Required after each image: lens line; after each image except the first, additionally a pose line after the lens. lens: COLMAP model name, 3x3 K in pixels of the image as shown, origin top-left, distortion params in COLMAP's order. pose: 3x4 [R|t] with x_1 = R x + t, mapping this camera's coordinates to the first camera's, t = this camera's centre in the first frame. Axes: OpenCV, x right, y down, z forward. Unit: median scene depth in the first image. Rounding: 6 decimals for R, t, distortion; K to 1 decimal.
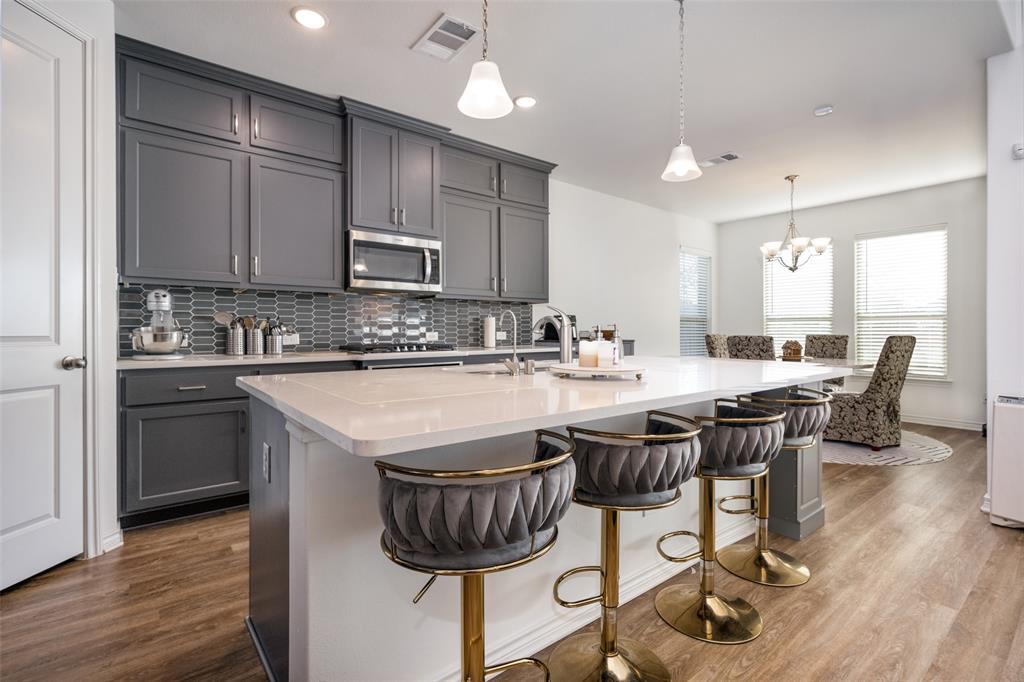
lens RADIAL K [[491.6, 0, 526.6], [0, 491.6, 328.3], [0, 0, 1]] dist [0.014395, -0.000082]
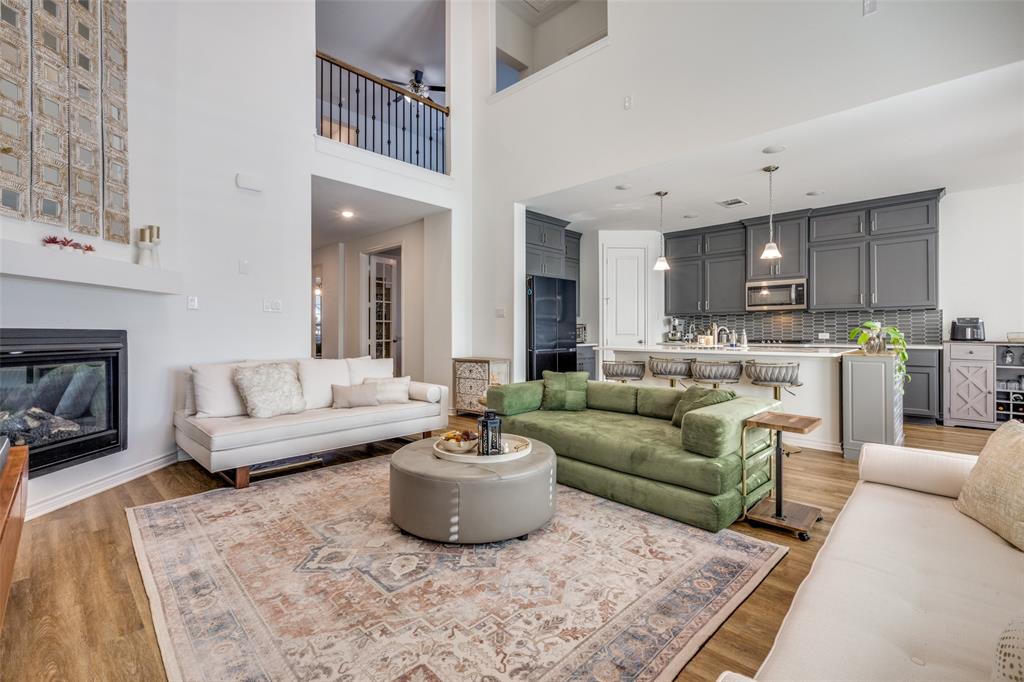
lens RADIAL K [[453.3, 0, 507.8], [0, 453.3, 329.8], [0, 0, 1]] dist [-0.000886, -0.000147]
pose [[0.119801, -0.004828, -0.992786, 1.327639], [0.006451, 0.999971, -0.004085, -0.003628], [0.992777, -0.005915, 0.119829, -0.192803]]
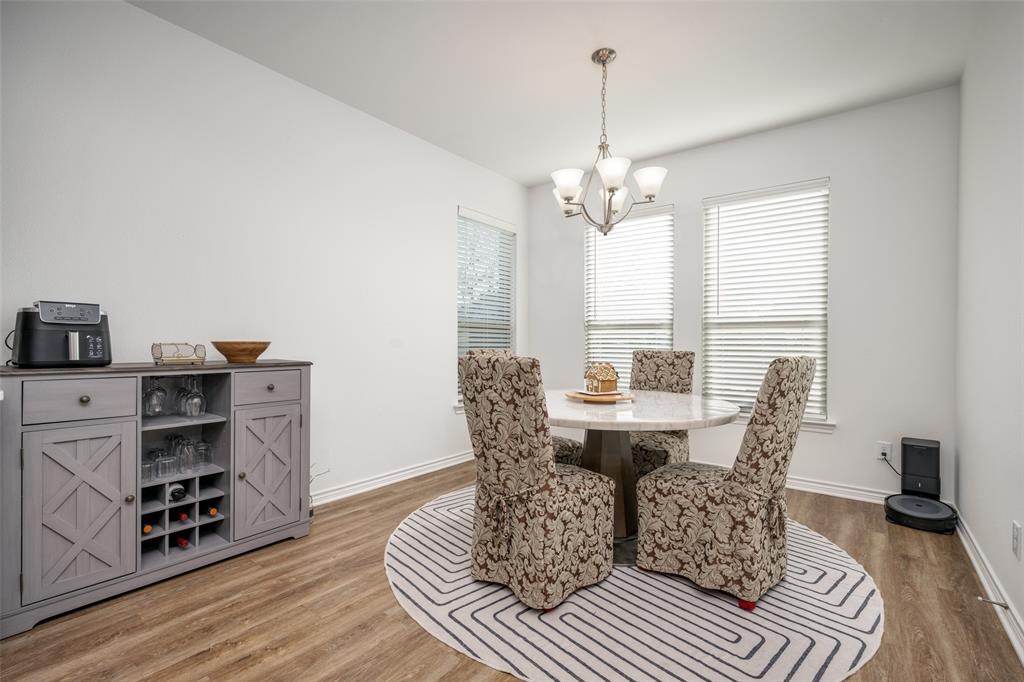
lens RADIAL K [[465.0, 0, 534.6], [0, 465.0, 338.5], [0, 0, 1]] dist [0.000084, -0.005061]
pose [[0.968421, 0.006232, 0.249244, 0.484655], [-0.006314, 0.999980, -0.000470, -0.000747], [-0.249242, -0.001118, 0.968441, 0.755161]]
